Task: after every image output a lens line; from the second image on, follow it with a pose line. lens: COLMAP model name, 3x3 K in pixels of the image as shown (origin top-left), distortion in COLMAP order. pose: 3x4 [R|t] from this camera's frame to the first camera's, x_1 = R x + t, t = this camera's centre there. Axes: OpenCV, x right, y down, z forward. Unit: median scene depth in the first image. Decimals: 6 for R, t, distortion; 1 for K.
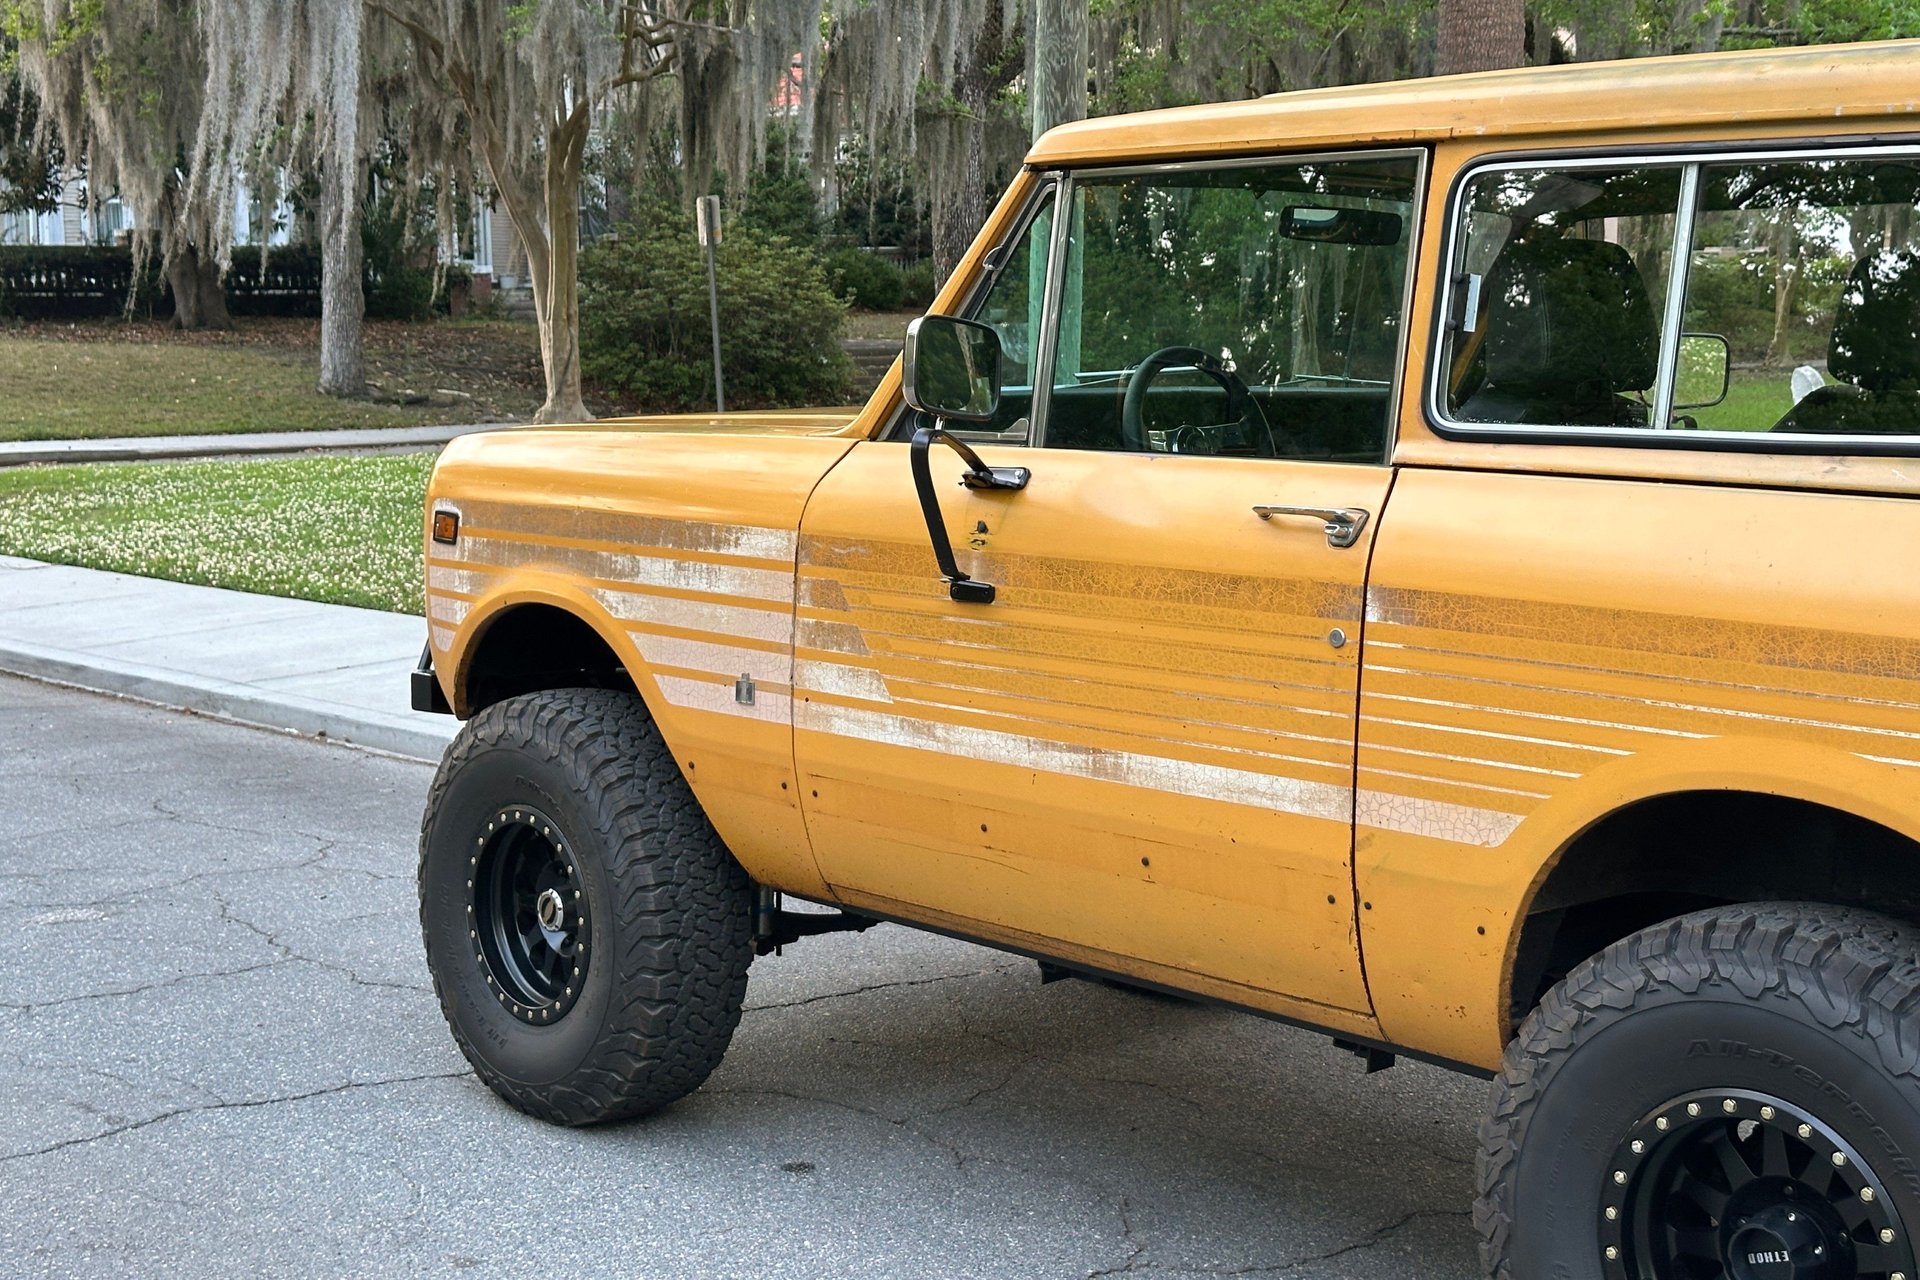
lens RADIAL K [[2786.0, 0, 960.0], [0, 2786.0, 640.0], [0, 0, 1]] dist [0.137476, -0.033946]
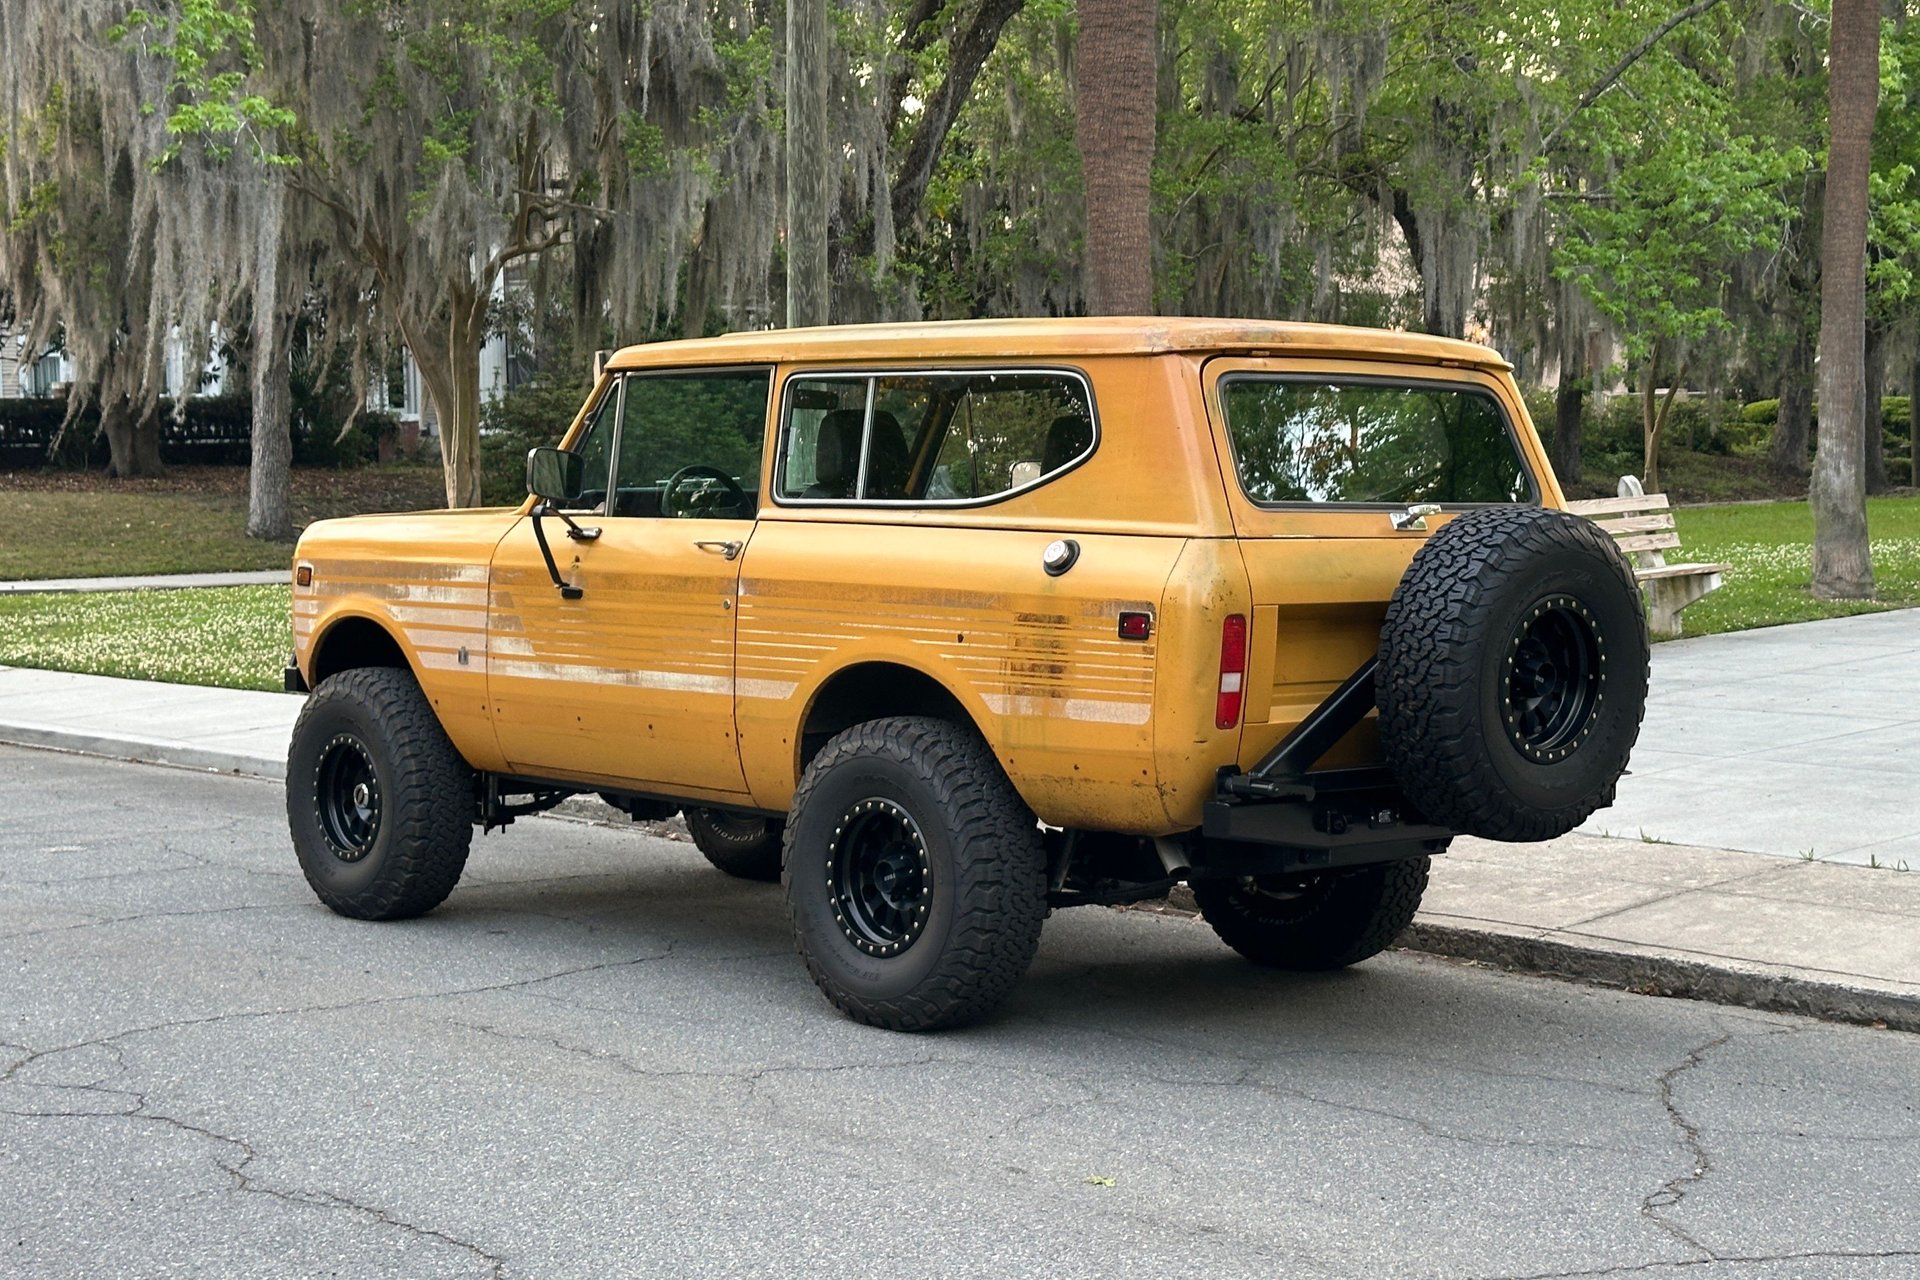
lens RADIAL K [[3129.5, 0, 952.7], [0, 3129.5, 606.6], [0, 0, 1]] dist [0.126327, -0.040164]
pose [[0.999973, -0.004692, -0.005597, 0.081745], [0.004291, 0.997564, -0.069624, 0.042011], [0.005910, 0.069598, 0.997558, -0.333404]]
